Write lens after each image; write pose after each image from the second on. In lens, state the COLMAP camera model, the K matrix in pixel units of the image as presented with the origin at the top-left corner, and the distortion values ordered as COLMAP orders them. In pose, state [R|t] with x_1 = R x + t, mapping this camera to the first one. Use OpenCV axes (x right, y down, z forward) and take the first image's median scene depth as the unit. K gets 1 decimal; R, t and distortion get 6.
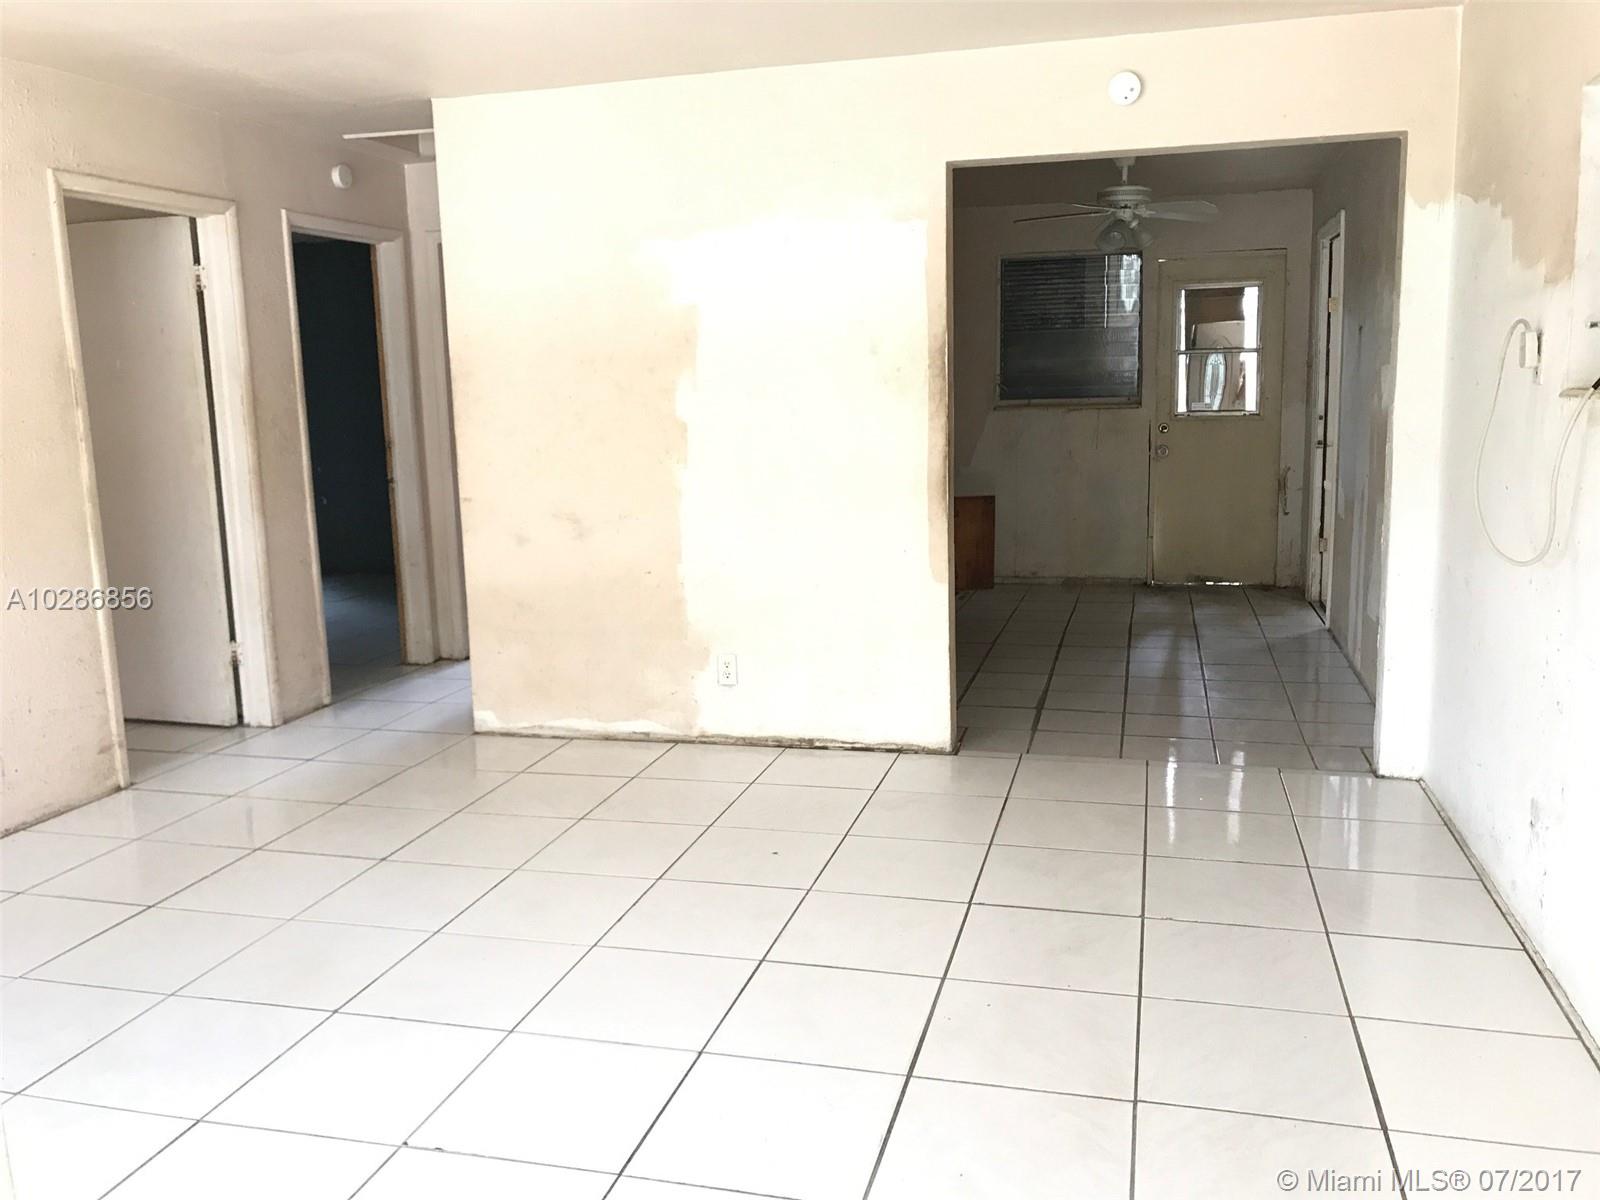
lens RADIAL K [[1345.3, 0, 795.9], [0, 1345.3, 596.4], [0, 0, 1]] dist [0.012166, -0.000425]
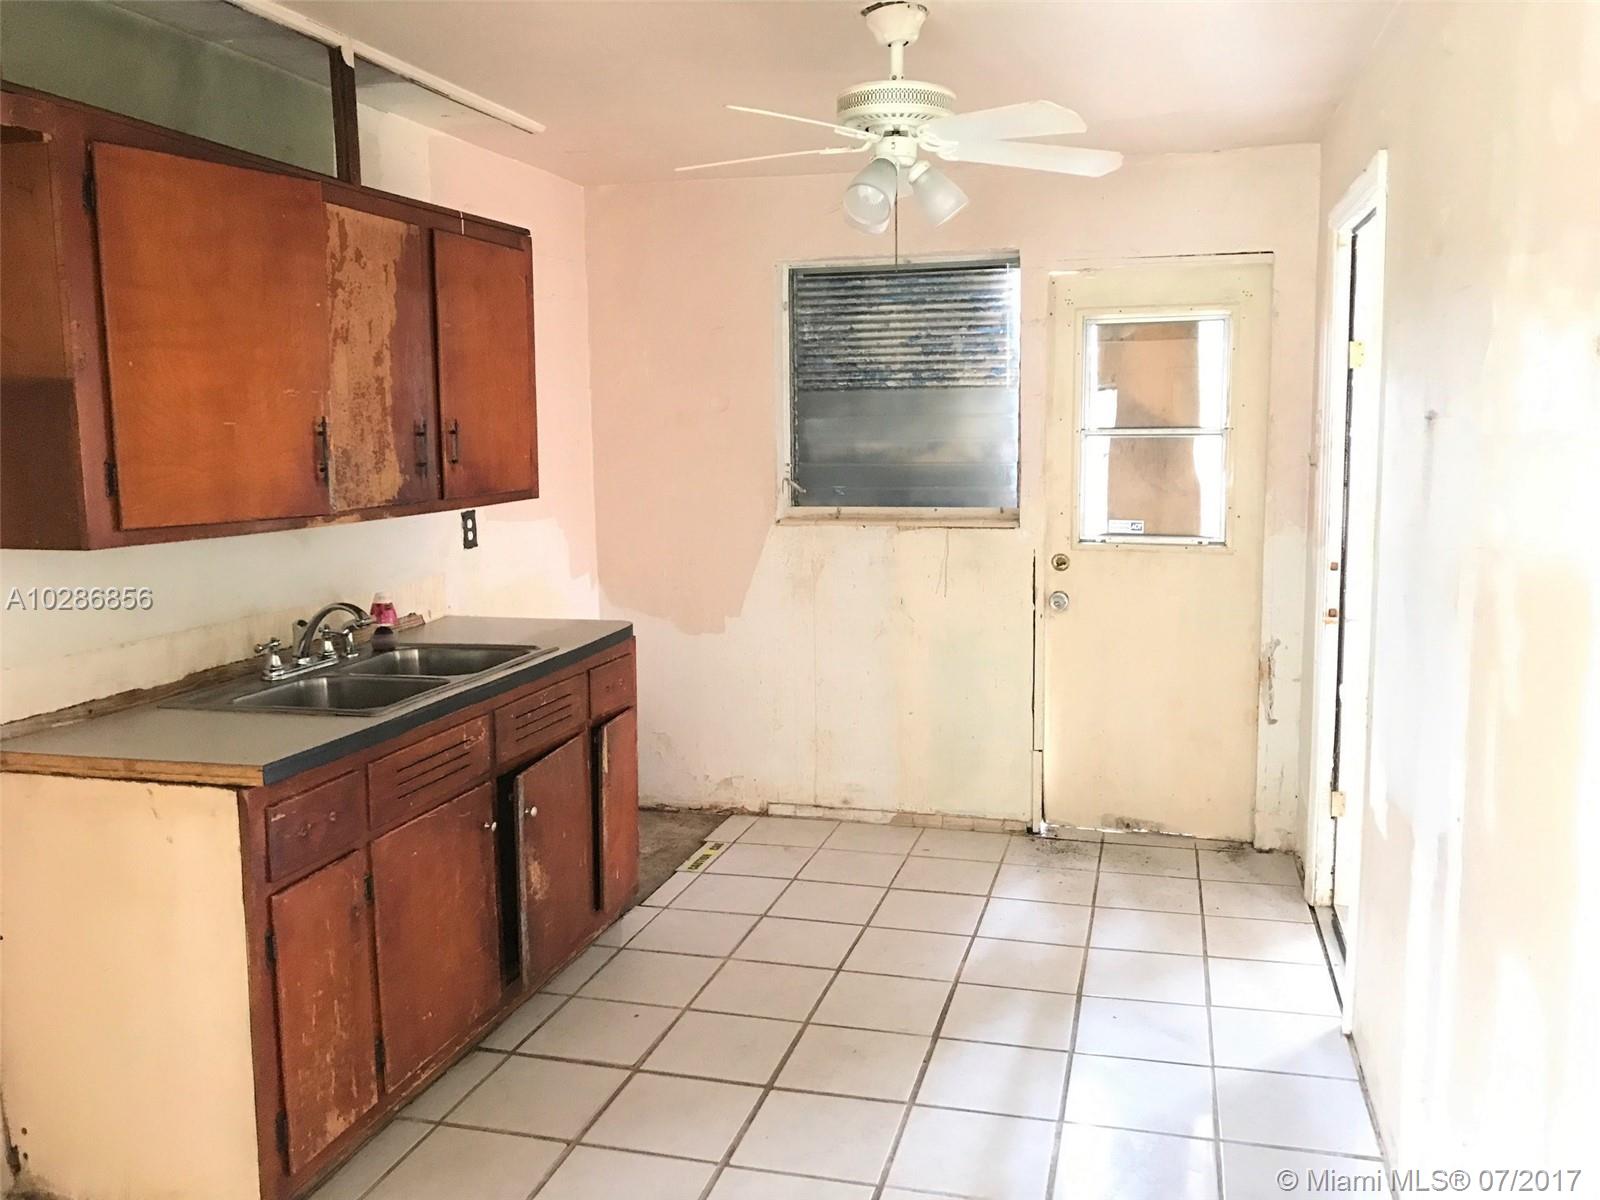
lens RADIAL K [[1345.3, 0, 803.8], [0, 1345.3, 601.2], [0, 0, 1]] dist [0.012166, -0.000425]
pose [[0.999899, 0.013463, -0.004573, 0.169271], [-0.013573, 0.999597, -0.024932, -0.094680], [0.004235, 0.024991, 0.999679, 0.432856]]
